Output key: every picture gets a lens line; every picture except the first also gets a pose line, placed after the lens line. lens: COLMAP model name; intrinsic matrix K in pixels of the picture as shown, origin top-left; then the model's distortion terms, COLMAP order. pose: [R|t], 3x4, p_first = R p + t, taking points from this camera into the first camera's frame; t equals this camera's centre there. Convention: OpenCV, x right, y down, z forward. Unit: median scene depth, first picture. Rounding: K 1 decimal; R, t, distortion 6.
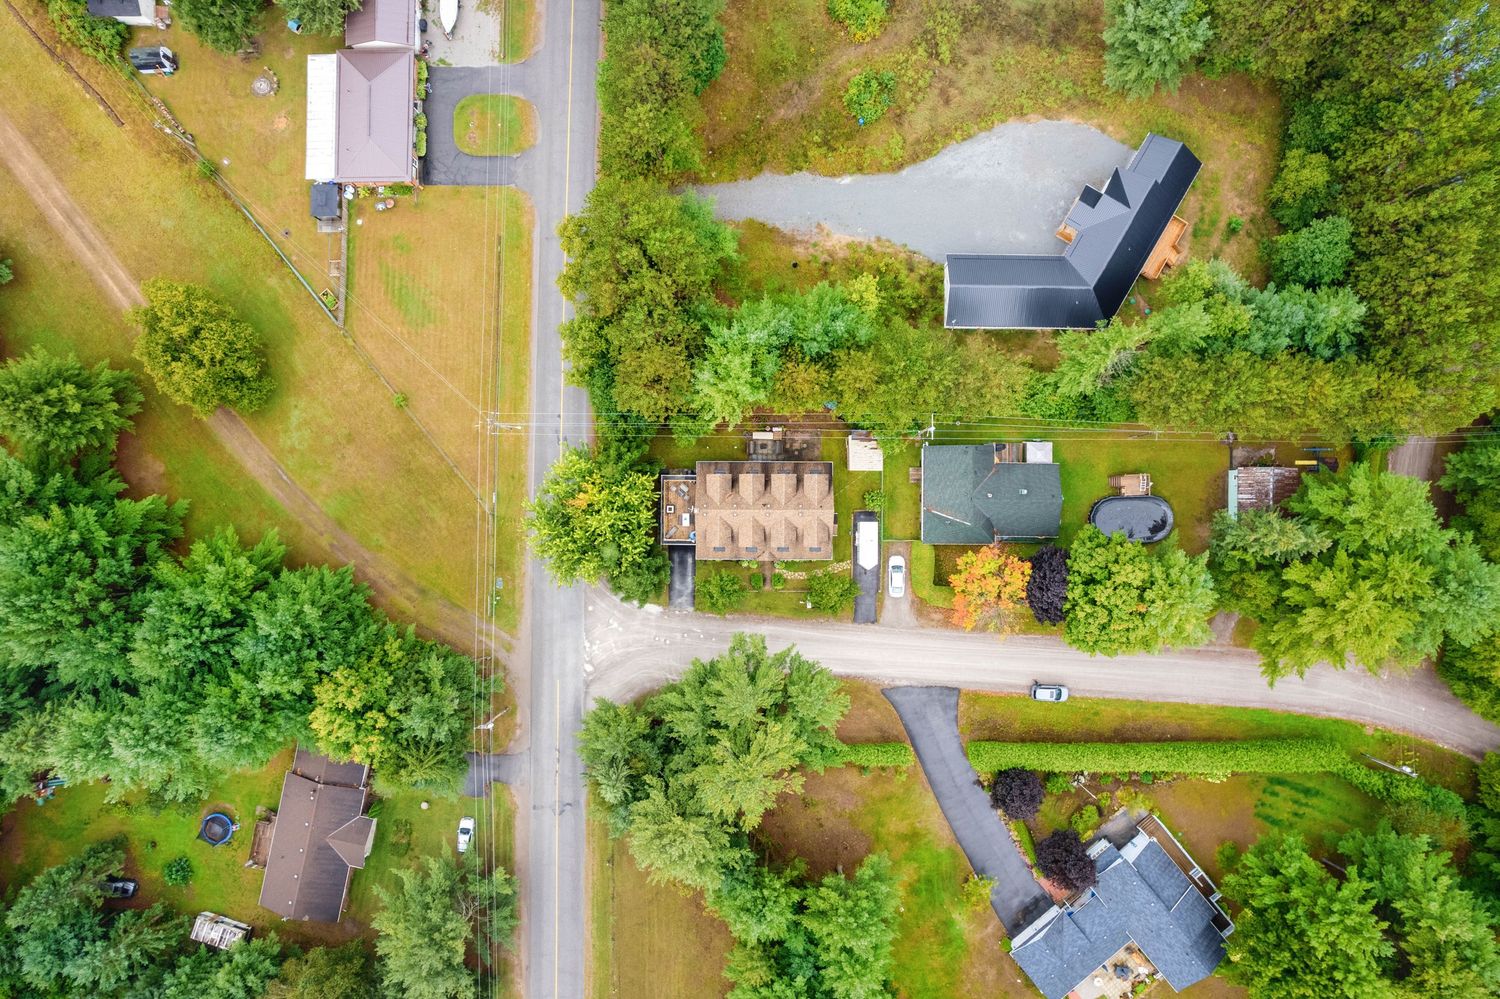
lens RADIAL K [[972.1, 0, 750.6], [0, 972.1, 500.6], [0, 0, 1]] dist [-0.064462, 0.057320]
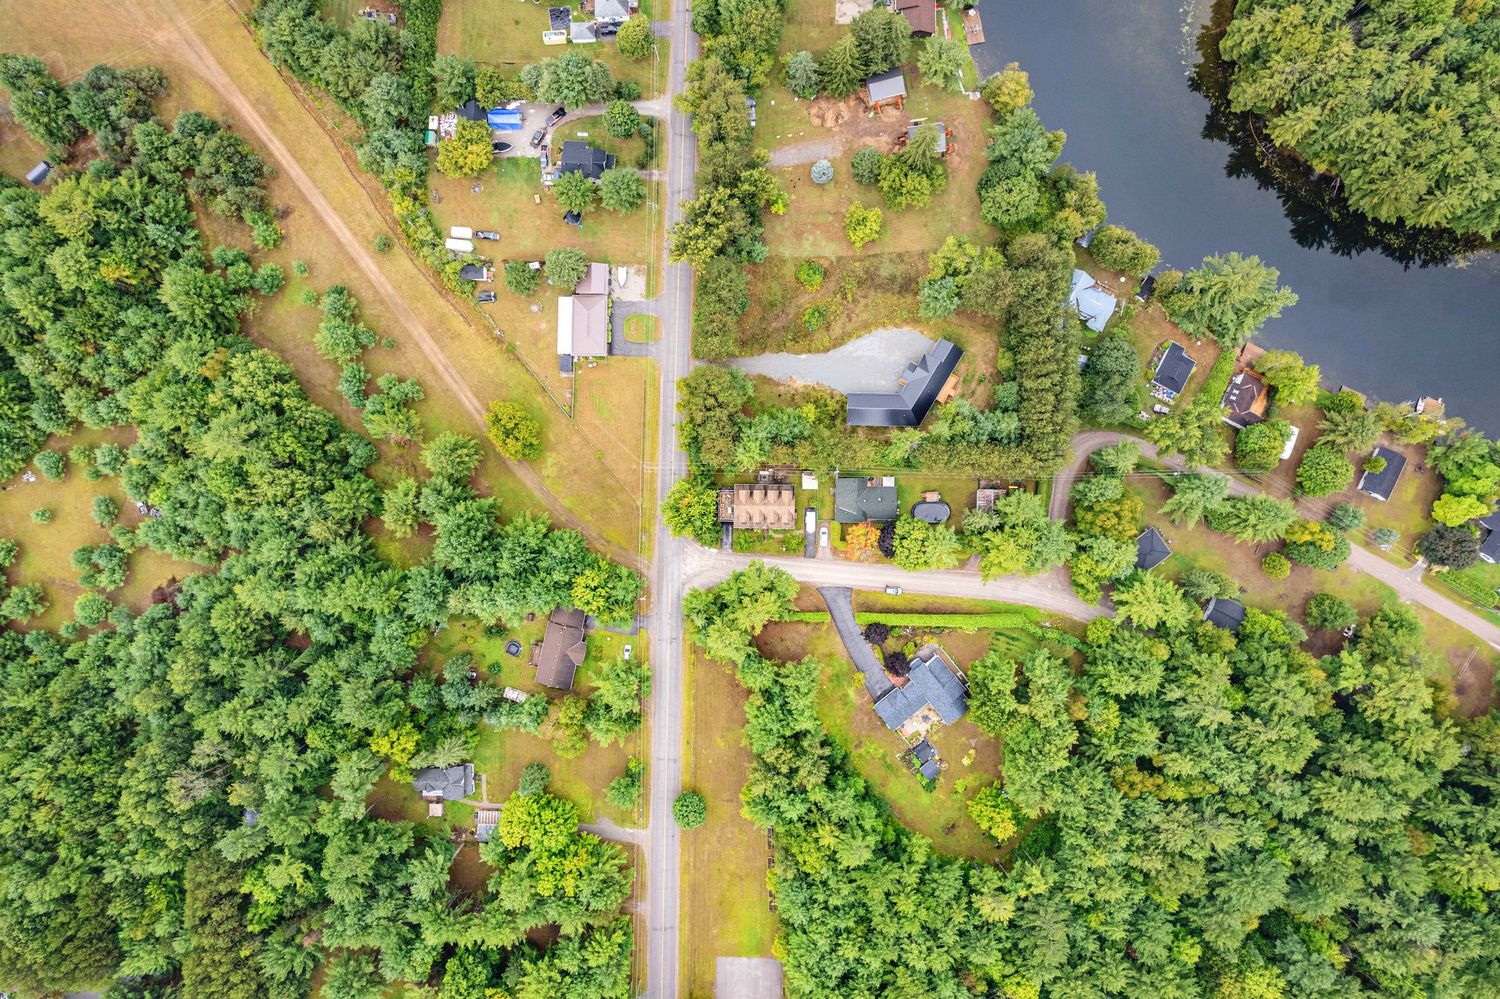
lens RADIAL K [[972.1, 0, 748.3], [0, 972.1, 497.3], [0, 0, 1]] dist [-0.064462, 0.057320]
pose [[0.999934, 0.010694, -0.004295, -0.013837], [-0.010708, 0.999938, -0.003211, -0.003431], [0.004260, 0.003257, 0.999986, -1.258870]]
